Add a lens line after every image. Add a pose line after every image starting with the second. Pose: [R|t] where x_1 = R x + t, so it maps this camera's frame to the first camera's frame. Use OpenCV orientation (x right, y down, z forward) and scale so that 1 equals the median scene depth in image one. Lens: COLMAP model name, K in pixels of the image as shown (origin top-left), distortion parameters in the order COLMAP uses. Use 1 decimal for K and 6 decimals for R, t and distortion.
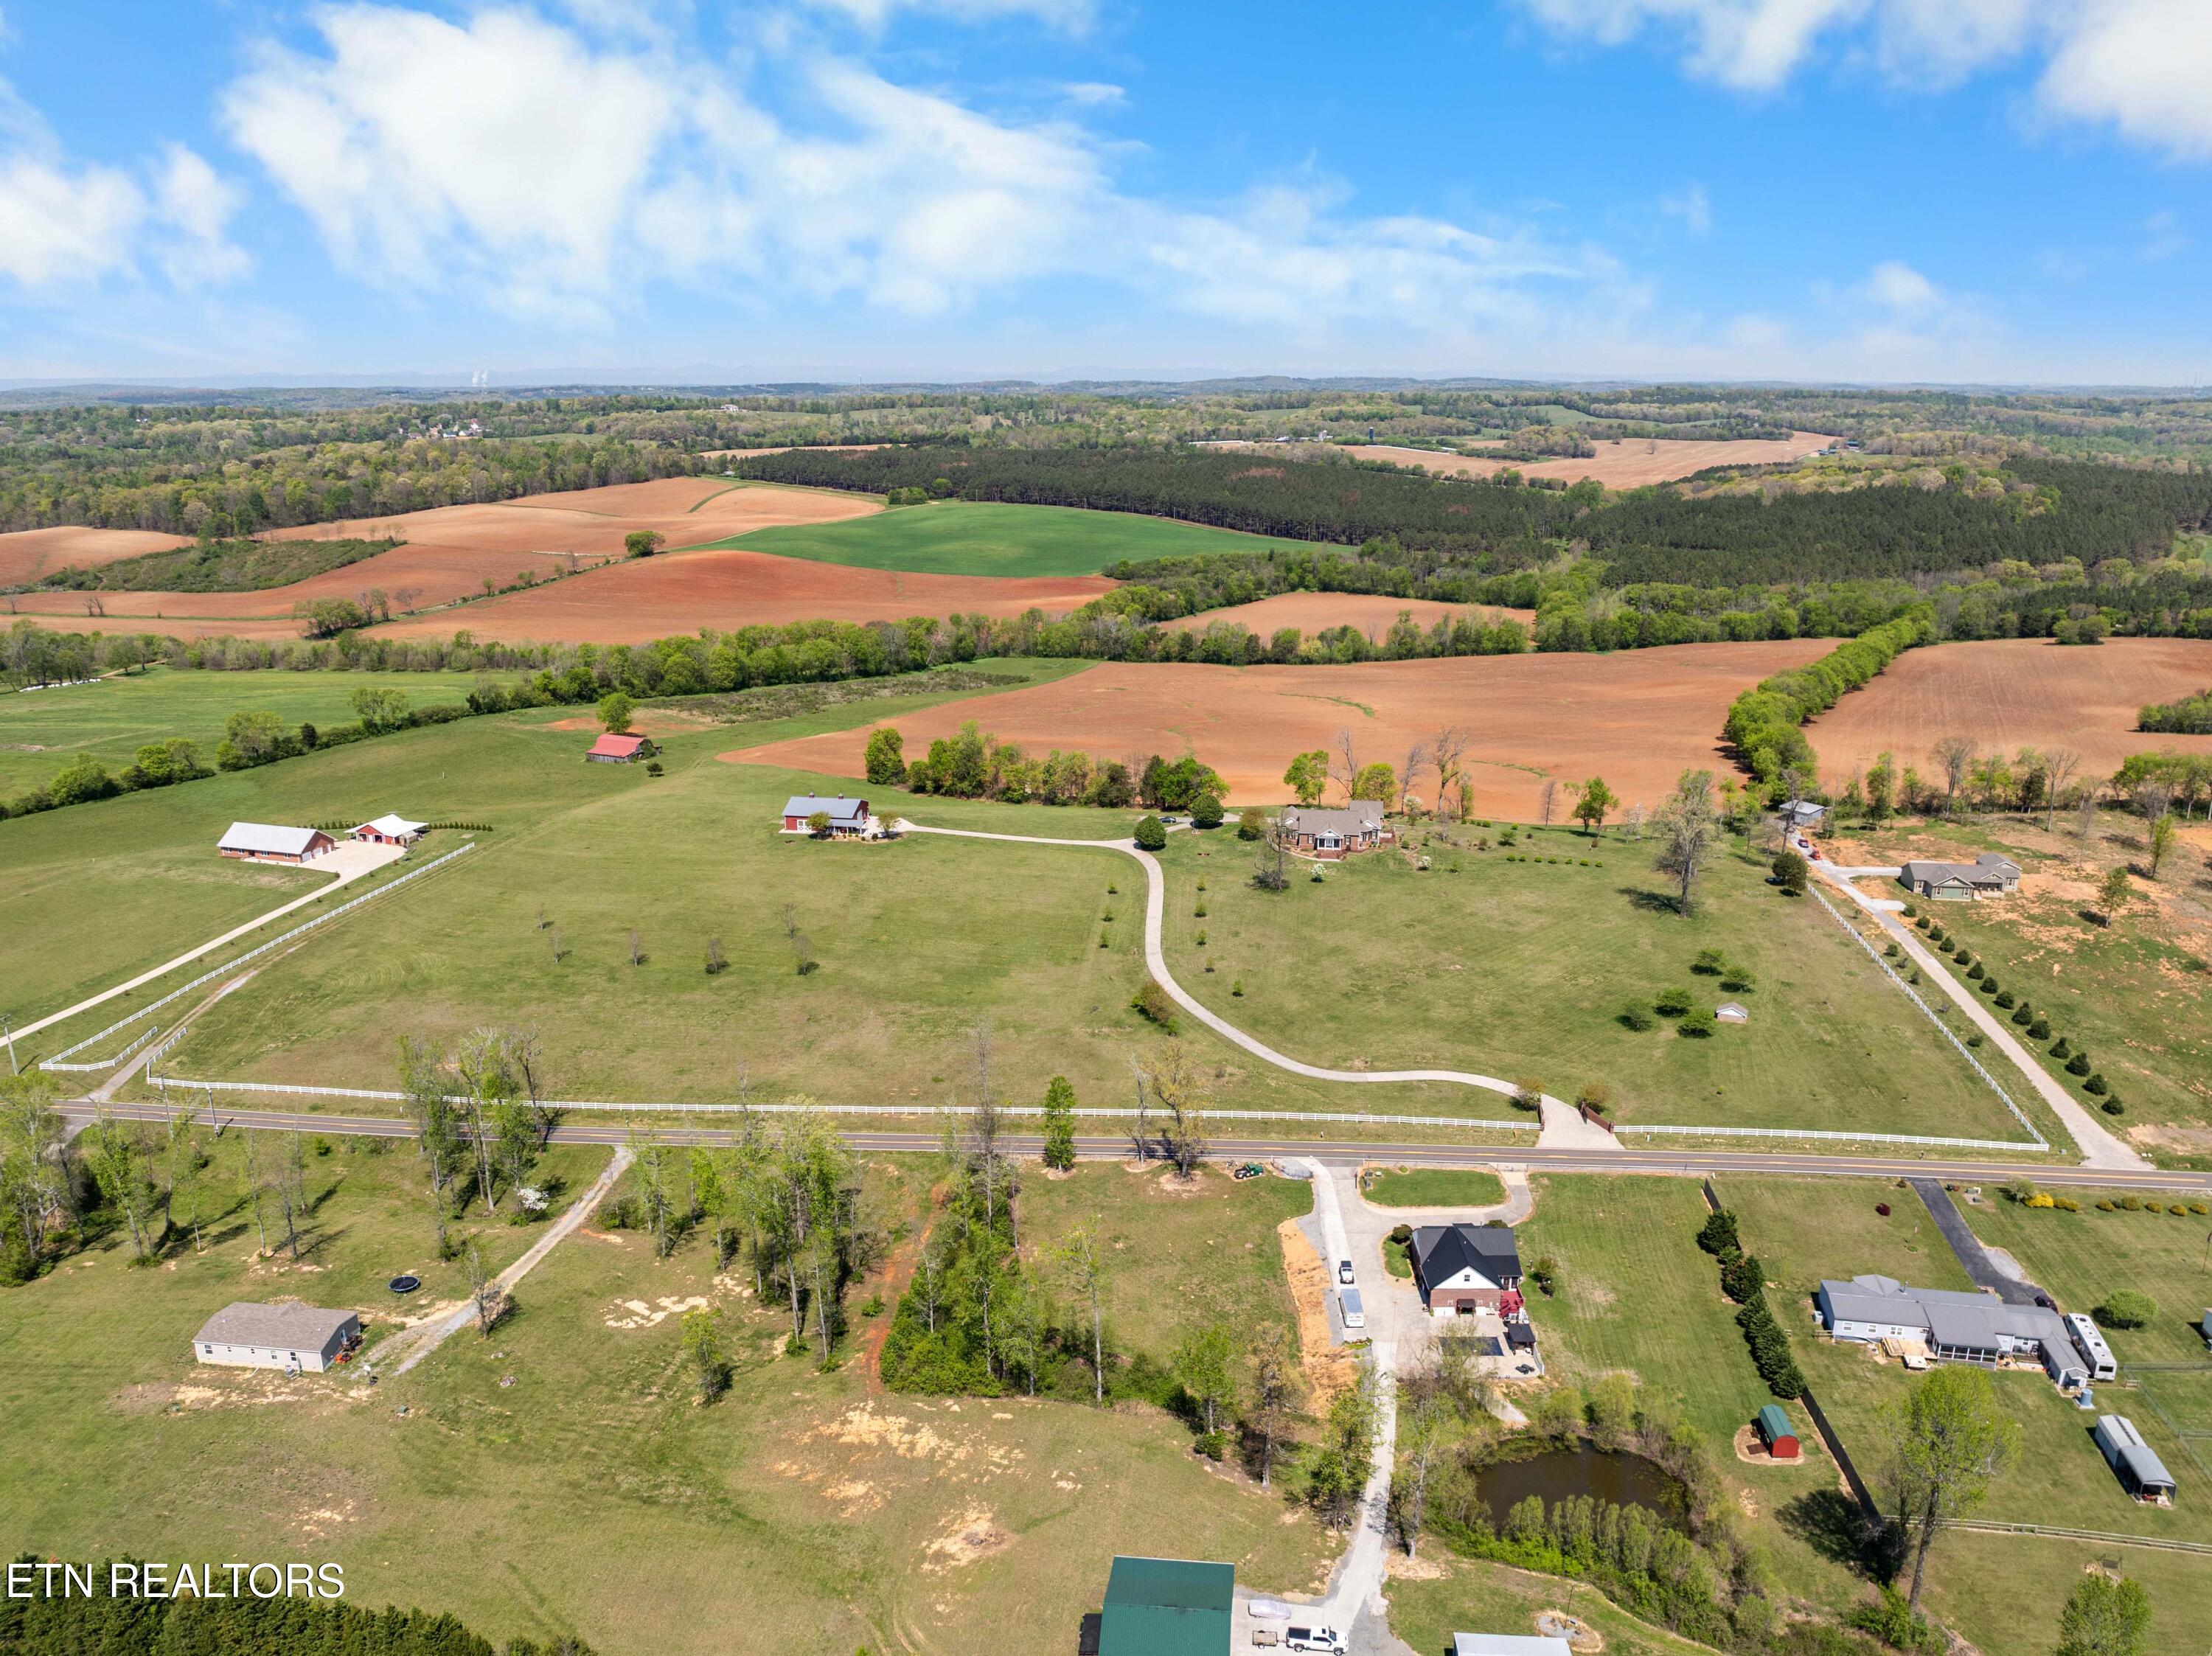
lens RADIAL K [[1596.7, 0, 1106.0], [0, 1596.7, 828.0], [0, 0, 1]] dist [-0.035579, -0.002404]
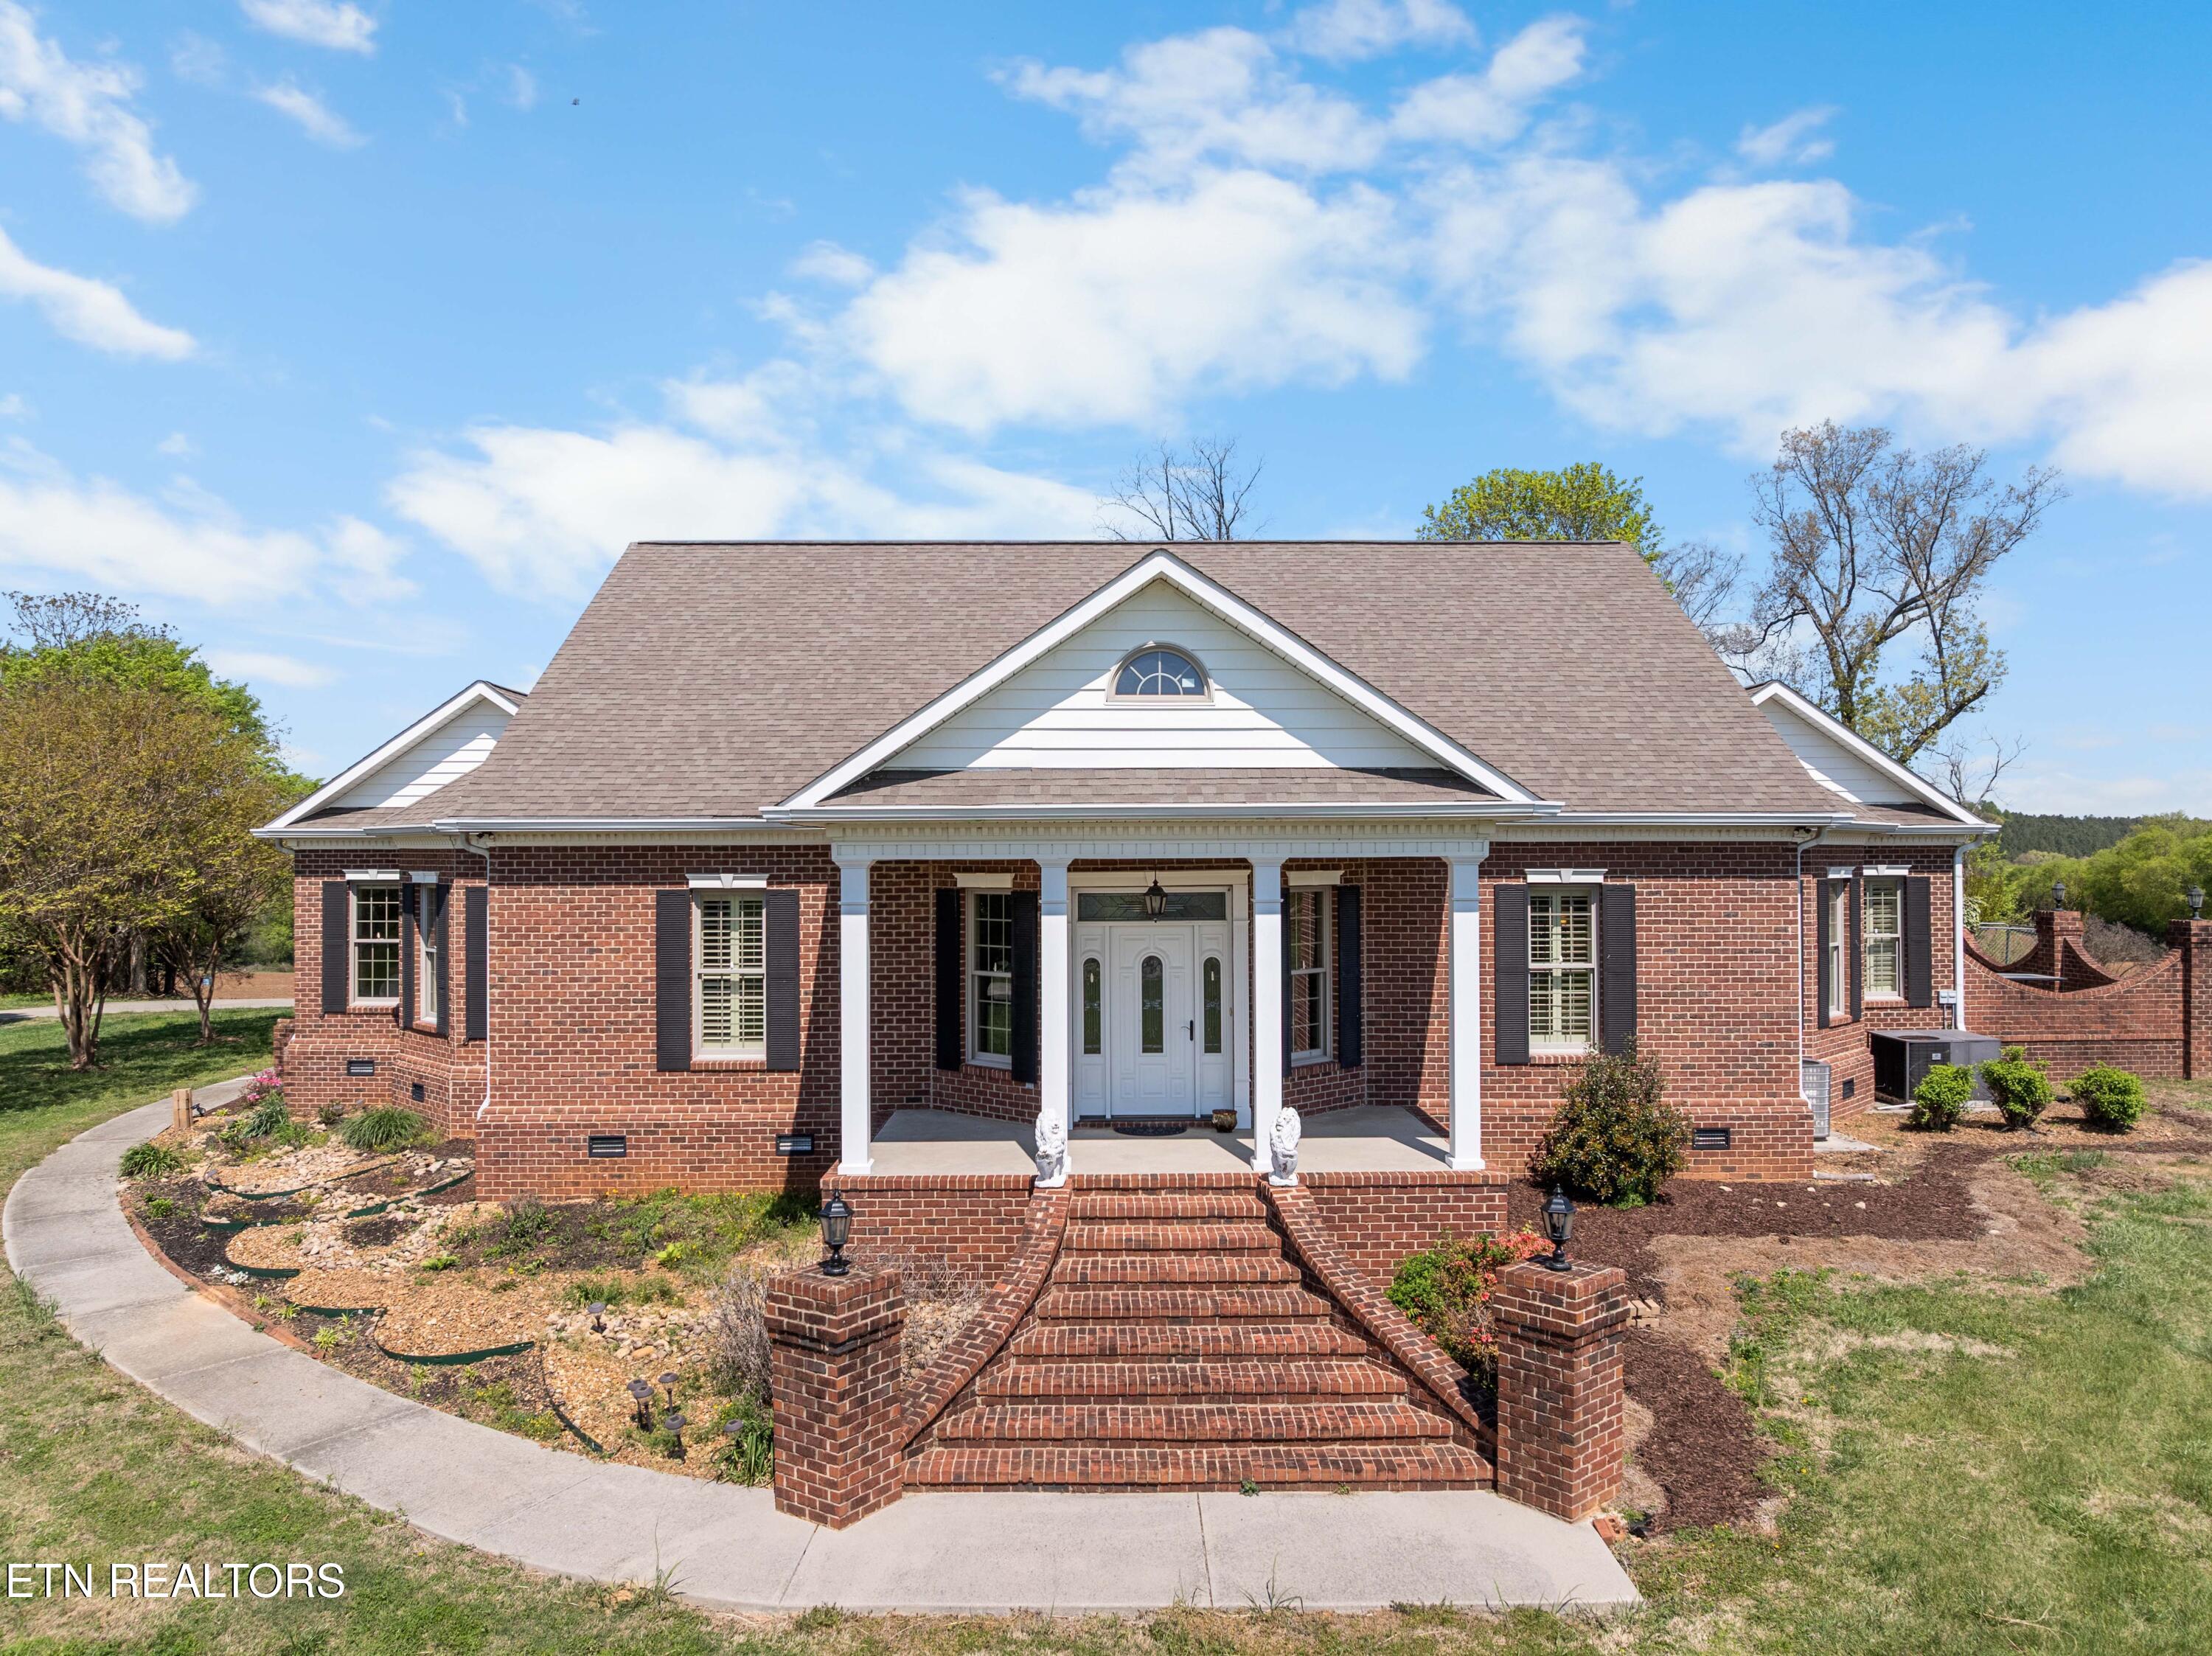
lens RADIAL K [[1568.2, 0, 1113.2], [0, 1568.2, 821.1], [0, 0, 1]] dist [-0.044285, 0.000157]
pose [[0.990296, 0.001905, 0.138961, 0.119657], [0.039350, 0.955144, -0.293517, 0.014612], [-0.133286, 0.296137, 0.945800, 0.861605]]
